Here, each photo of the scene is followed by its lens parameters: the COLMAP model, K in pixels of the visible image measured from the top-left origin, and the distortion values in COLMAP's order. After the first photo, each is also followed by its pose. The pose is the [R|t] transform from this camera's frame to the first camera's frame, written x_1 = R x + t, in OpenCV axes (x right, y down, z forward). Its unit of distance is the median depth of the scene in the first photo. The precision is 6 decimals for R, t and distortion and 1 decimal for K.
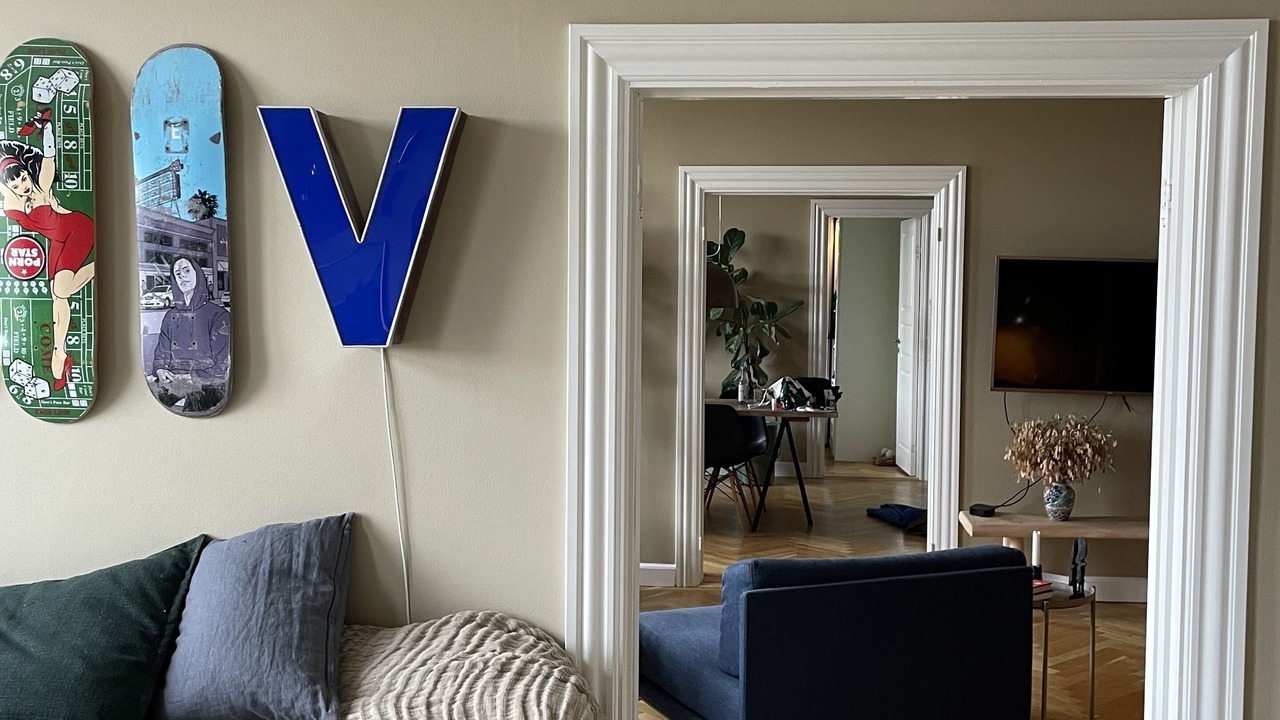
lens RADIAL K [[1348.8, 0, 644.5], [0, 1348.8, 361.2], [0, 0, 1]] dist [0.134401, -0.221506]
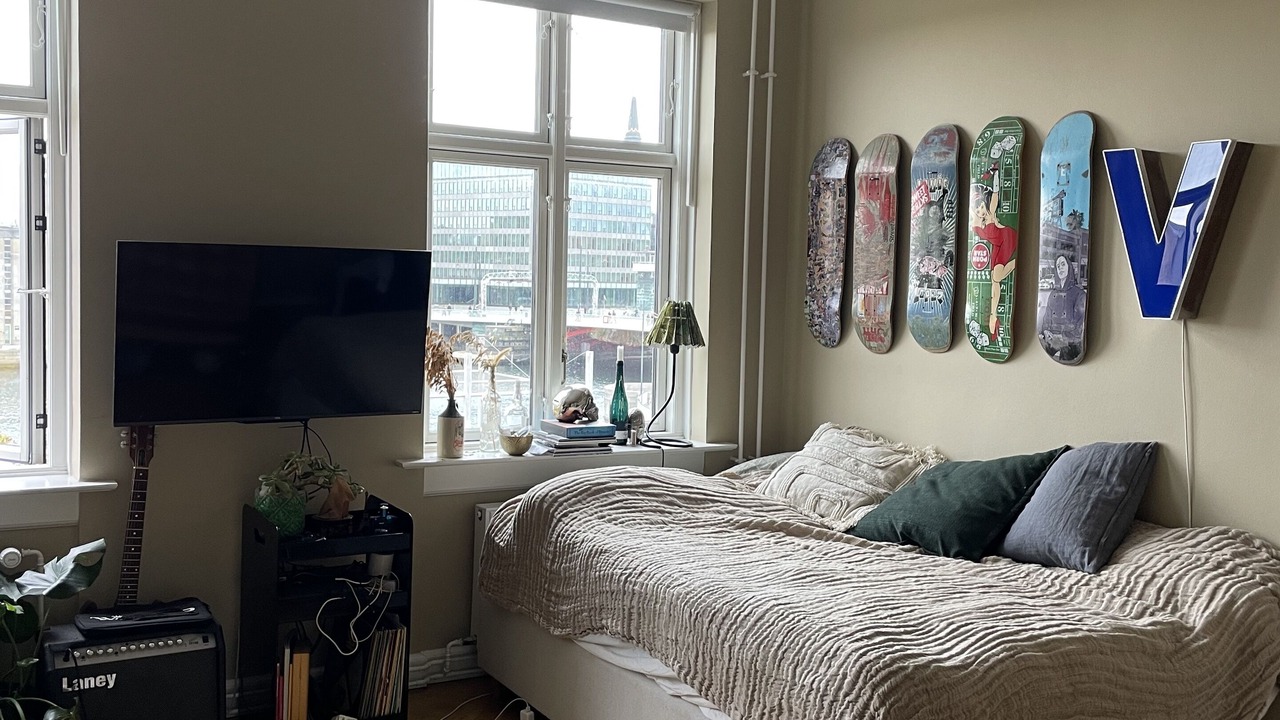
lens RADIAL K [[1348.8, 0, 644.5], [0, 1348.8, 361.2], [0, 0, 1]] dist [0.134401, -0.221506]
pose [[0.568587, 0.062149, -0.820272, 0.627217], [-0.071496, 0.997102, 0.025988, 0.032467], [0.819510, 0.043870, 0.571383, -0.213080]]
